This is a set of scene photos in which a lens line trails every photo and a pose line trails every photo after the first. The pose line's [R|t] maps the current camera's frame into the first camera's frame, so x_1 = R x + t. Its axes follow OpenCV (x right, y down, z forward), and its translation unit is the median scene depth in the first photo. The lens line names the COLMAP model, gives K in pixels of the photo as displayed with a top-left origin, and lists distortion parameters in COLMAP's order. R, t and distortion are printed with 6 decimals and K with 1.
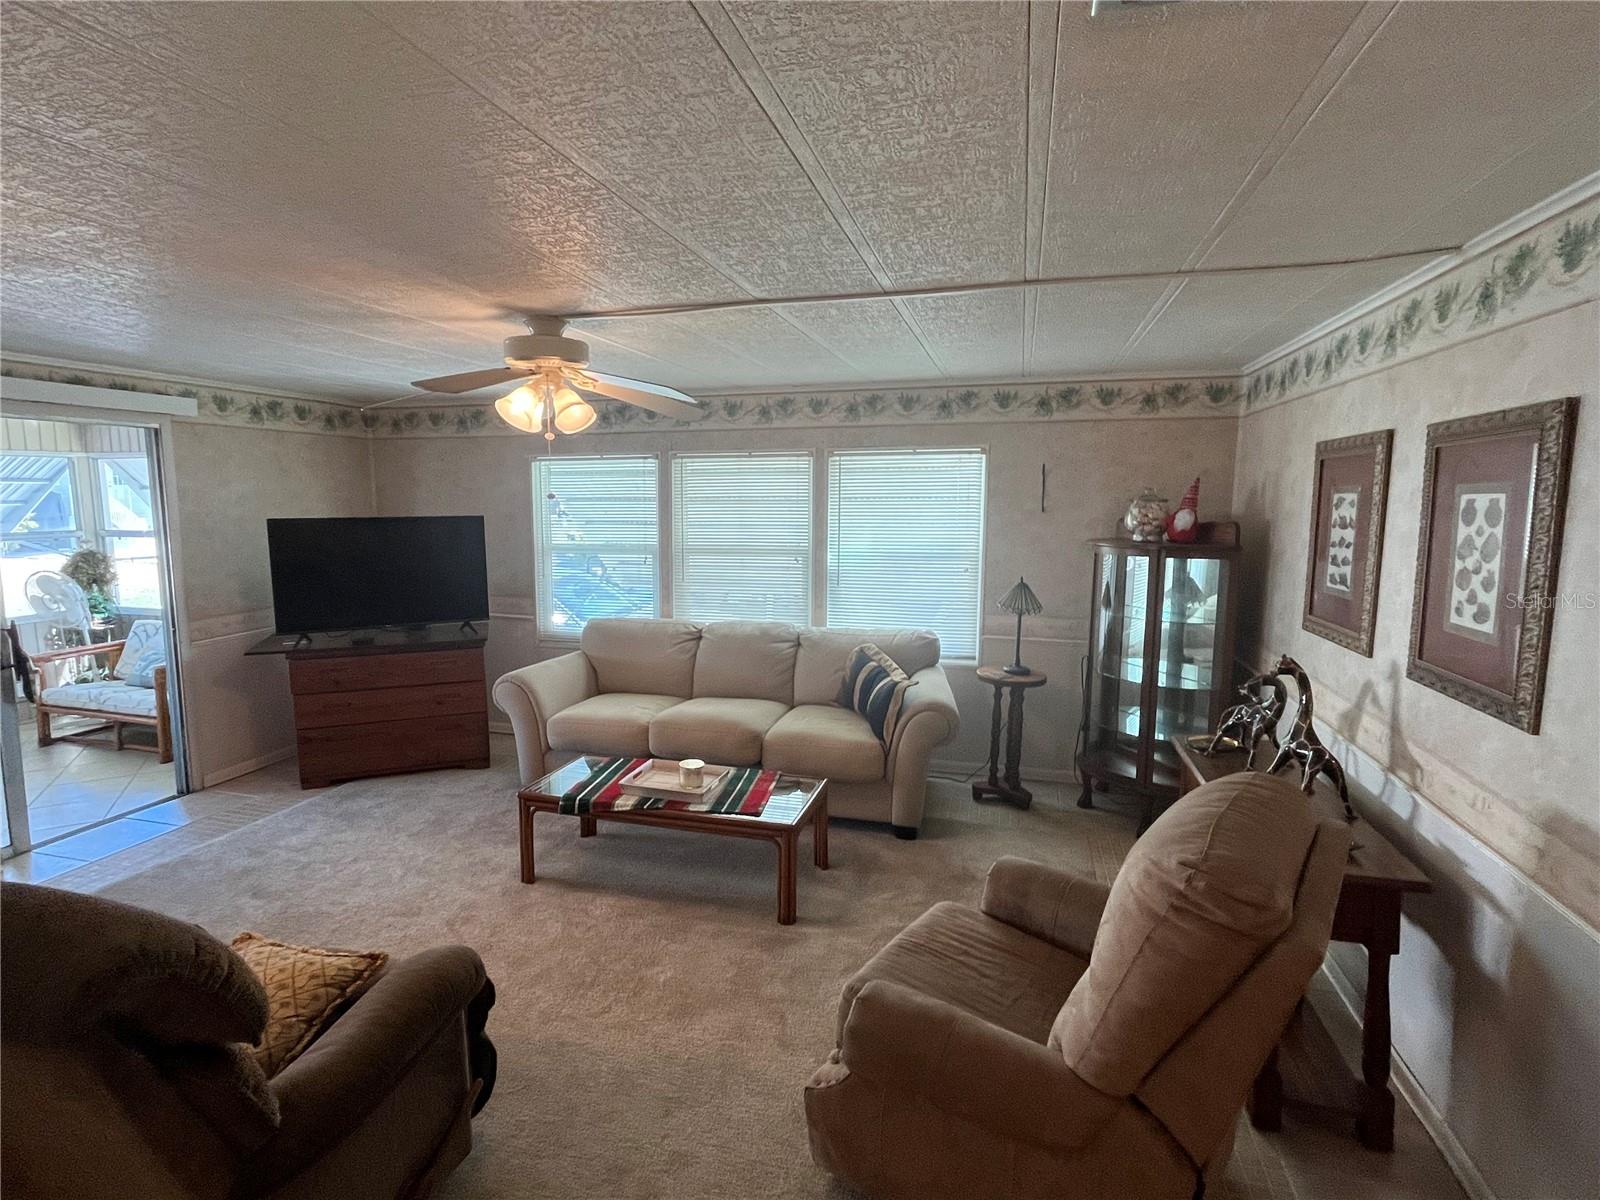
lens RADIAL K [[801.1, 0, 792.7], [0, 801.1, 595.5], [0, 0, 1]] dist [-0.001529, -0.001476]
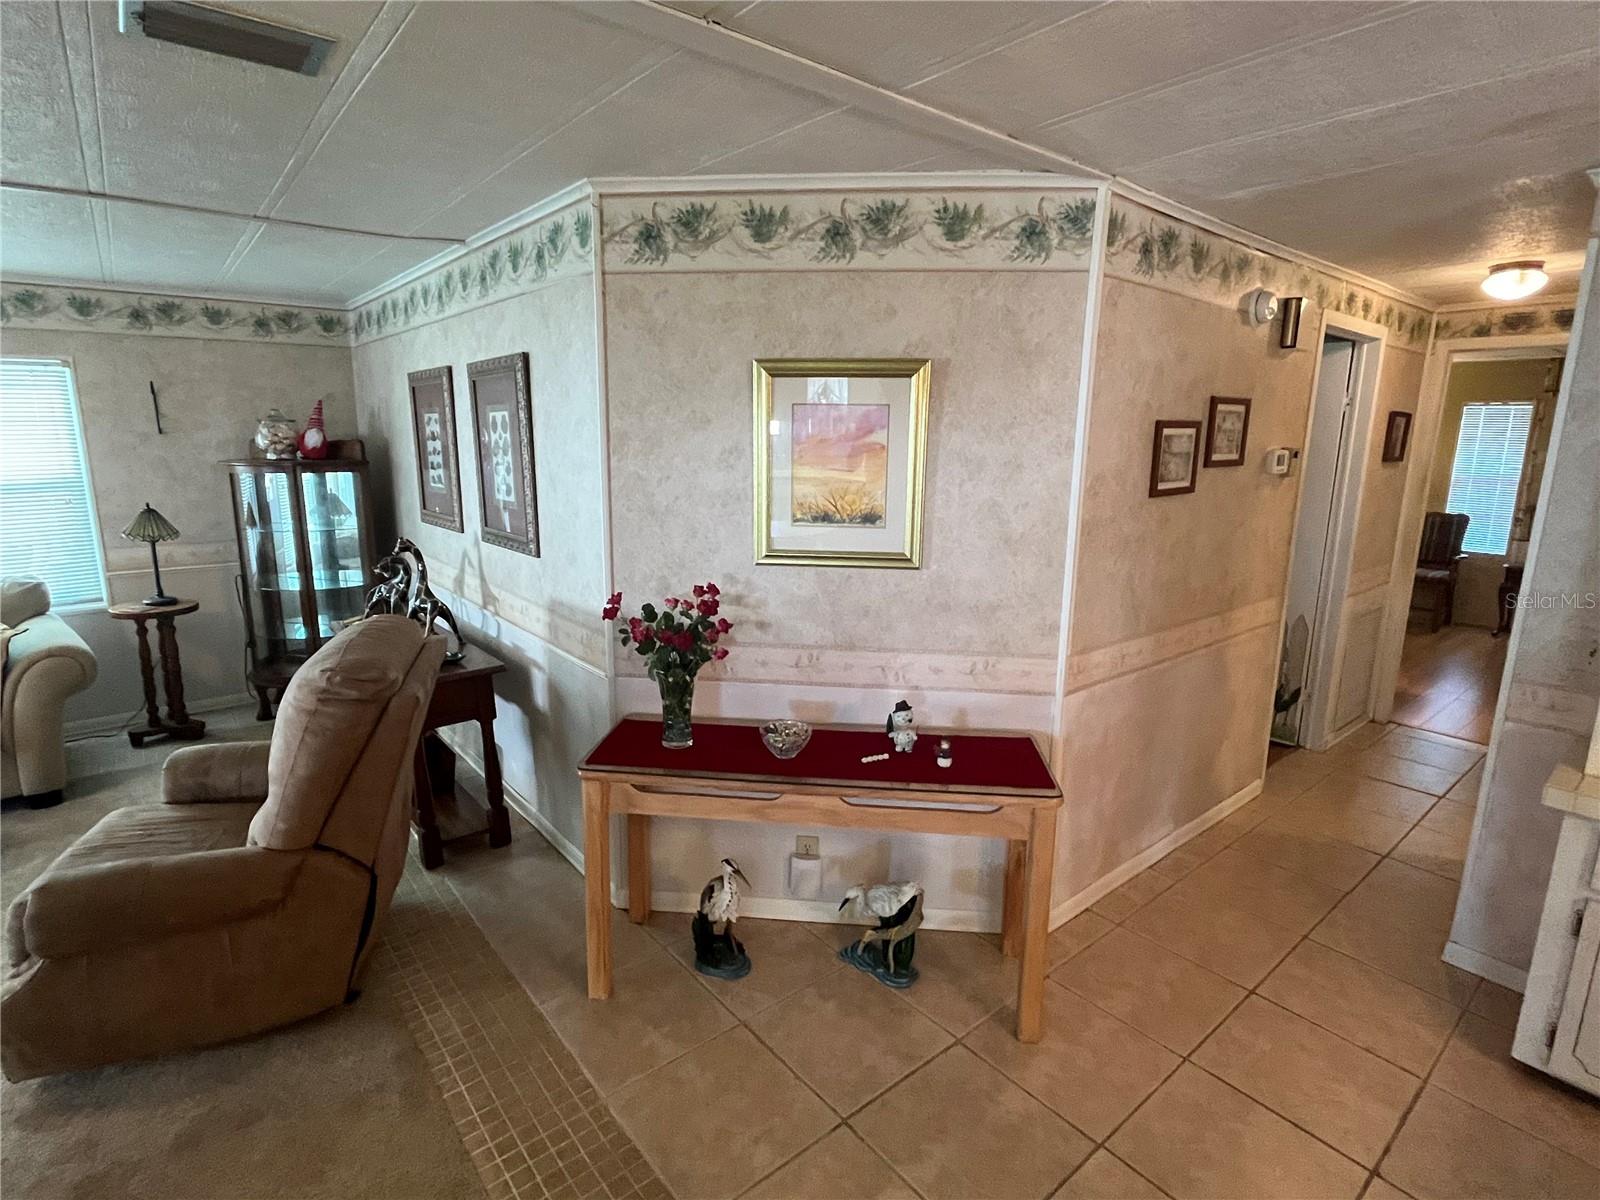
lens RADIAL K [[801.1, 0, 791.2], [0, 801.1, 594.7], [0, 0, 1]] dist [-0.001529, -0.001476]
pose [[0.576445, -0.164139, 0.800480, -0.073042], [0.097578, 0.986435, 0.132001, 0.049934], [-0.811289, 0.002018, 0.584642, -0.250428]]
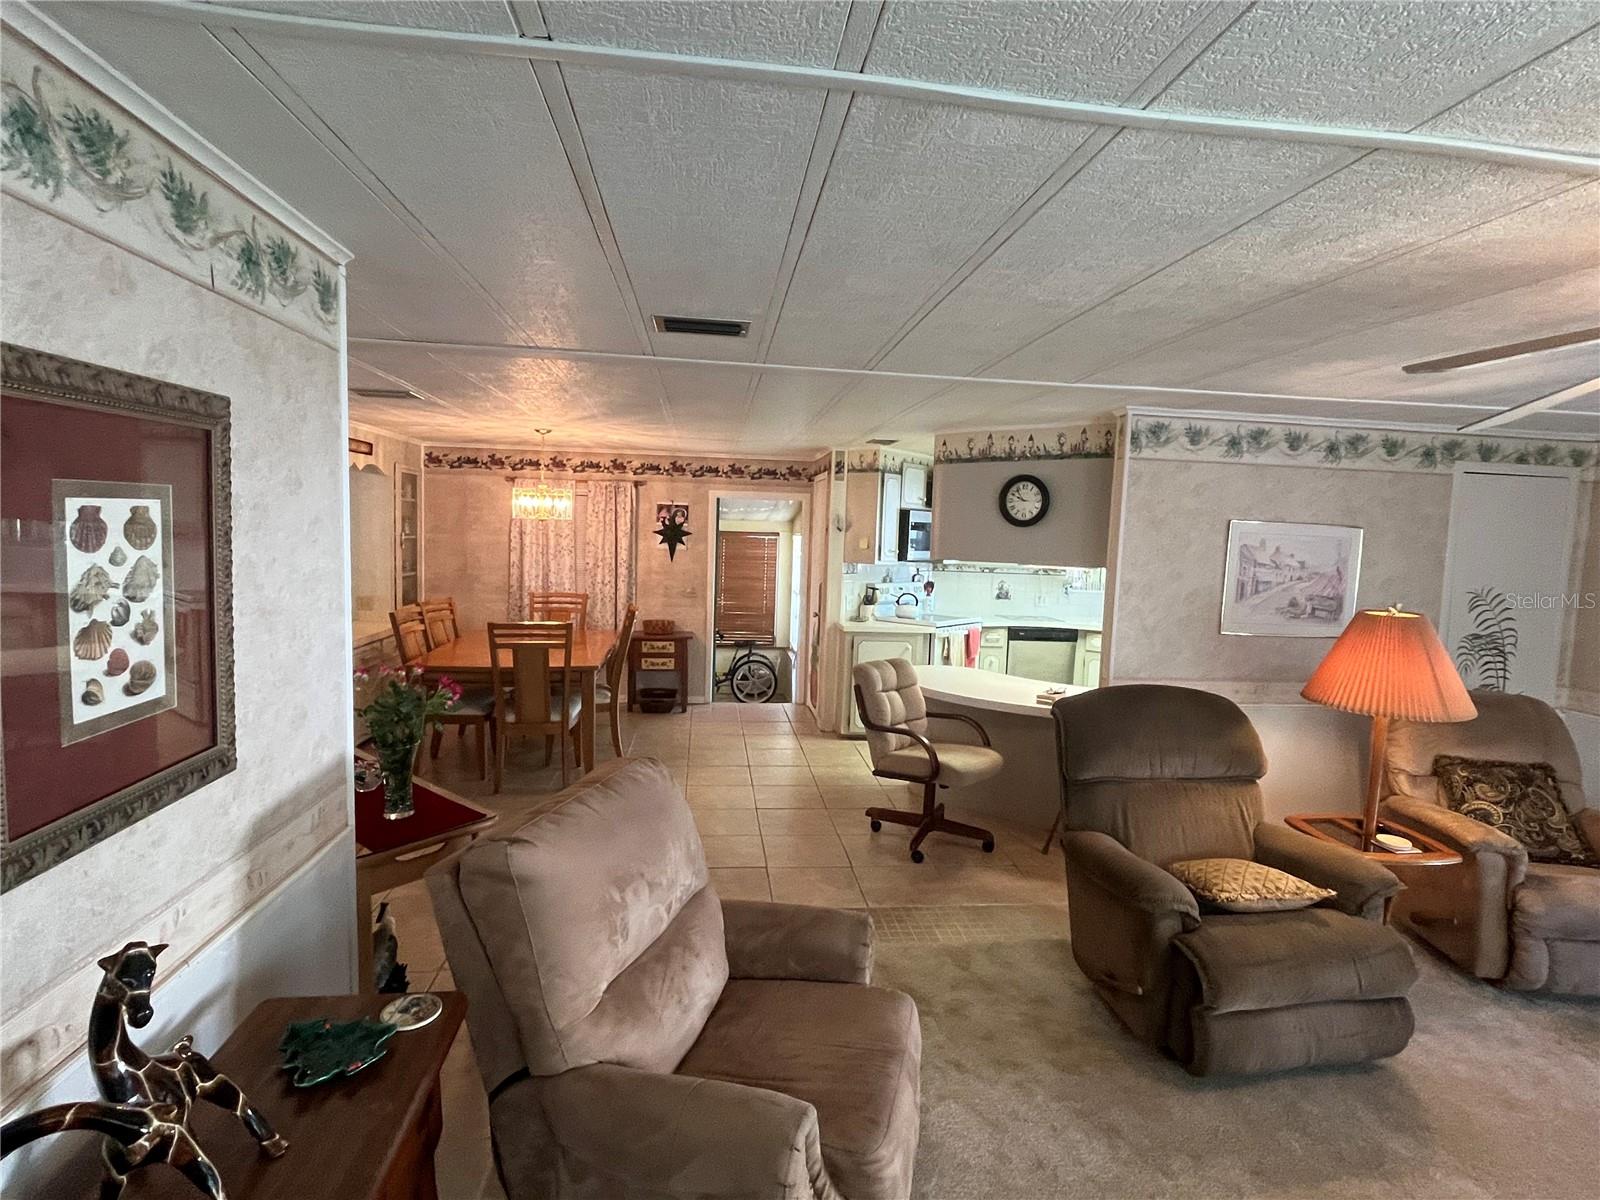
lens RADIAL K [[801.1, 0, 799.2], [0, 801.1, 598.3], [0, 0, 1]] dist [-0.001529, -0.001476]
pose [[-0.926043, -0.002927, -0.377408, 0.417963], [-0.086273, 0.975136, 0.204123, -0.156567], [0.367426, 0.221586, -0.903270, 1.239572]]
